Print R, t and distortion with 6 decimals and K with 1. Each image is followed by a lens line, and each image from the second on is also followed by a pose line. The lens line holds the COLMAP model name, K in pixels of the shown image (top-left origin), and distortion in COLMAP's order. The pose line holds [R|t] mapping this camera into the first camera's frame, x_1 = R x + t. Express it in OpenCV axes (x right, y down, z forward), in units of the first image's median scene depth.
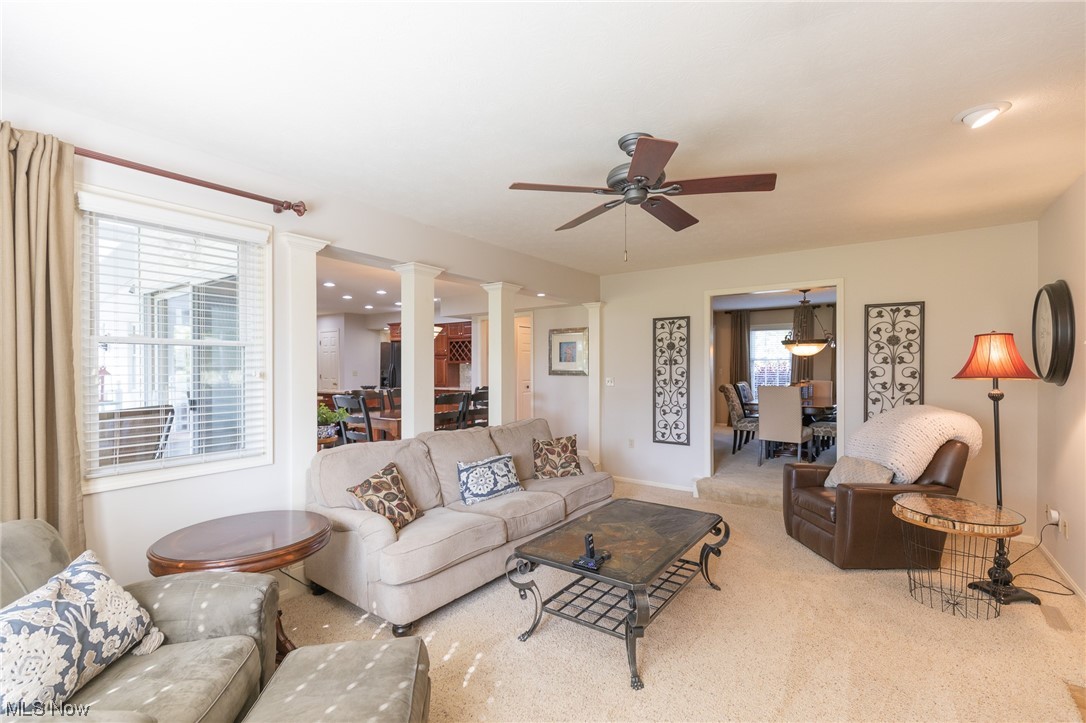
lens RADIAL K [[491.1, 0, 538.2], [0, 491.1, 365.9], [0, 0, 1]] dist [0.010886, 0.001369]
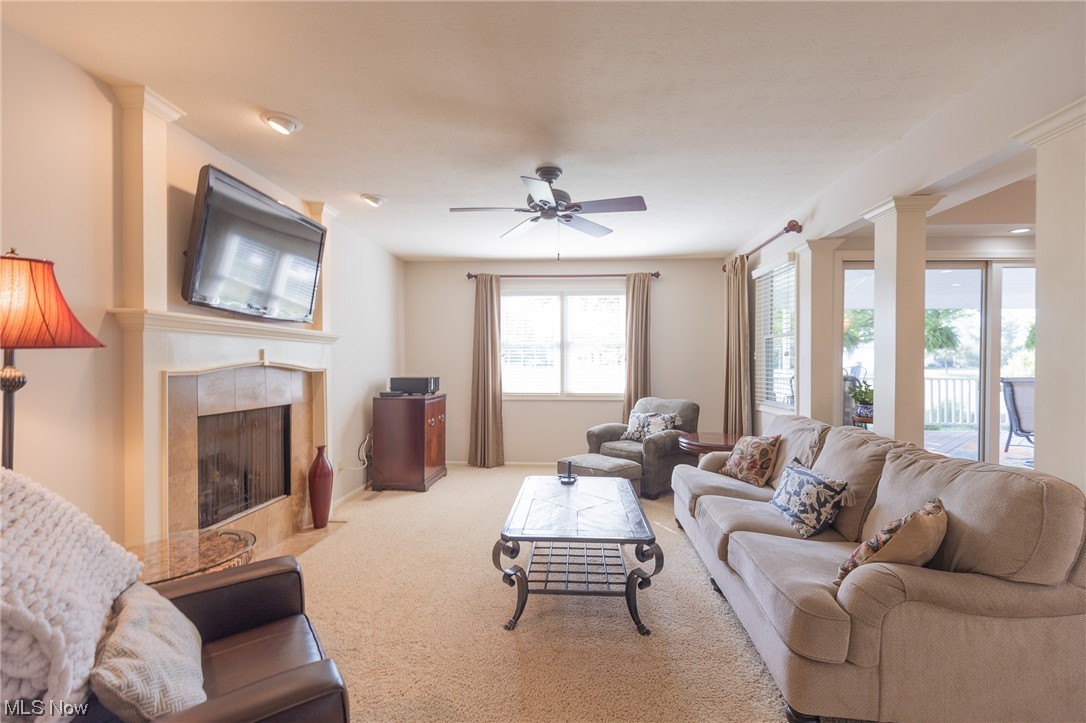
lens RADIAL K [[491.1, 0, 542.1], [0, 491.1, 365.7], [0, 0, 1]] dist [0.010886, 0.001369]
pose [[-0.839804, 0.008981, -0.542815, 0.404793], [0.001641, 0.999901, 0.014004, 0.020682], [0.542887, 0.010870, -0.839736, 0.933844]]
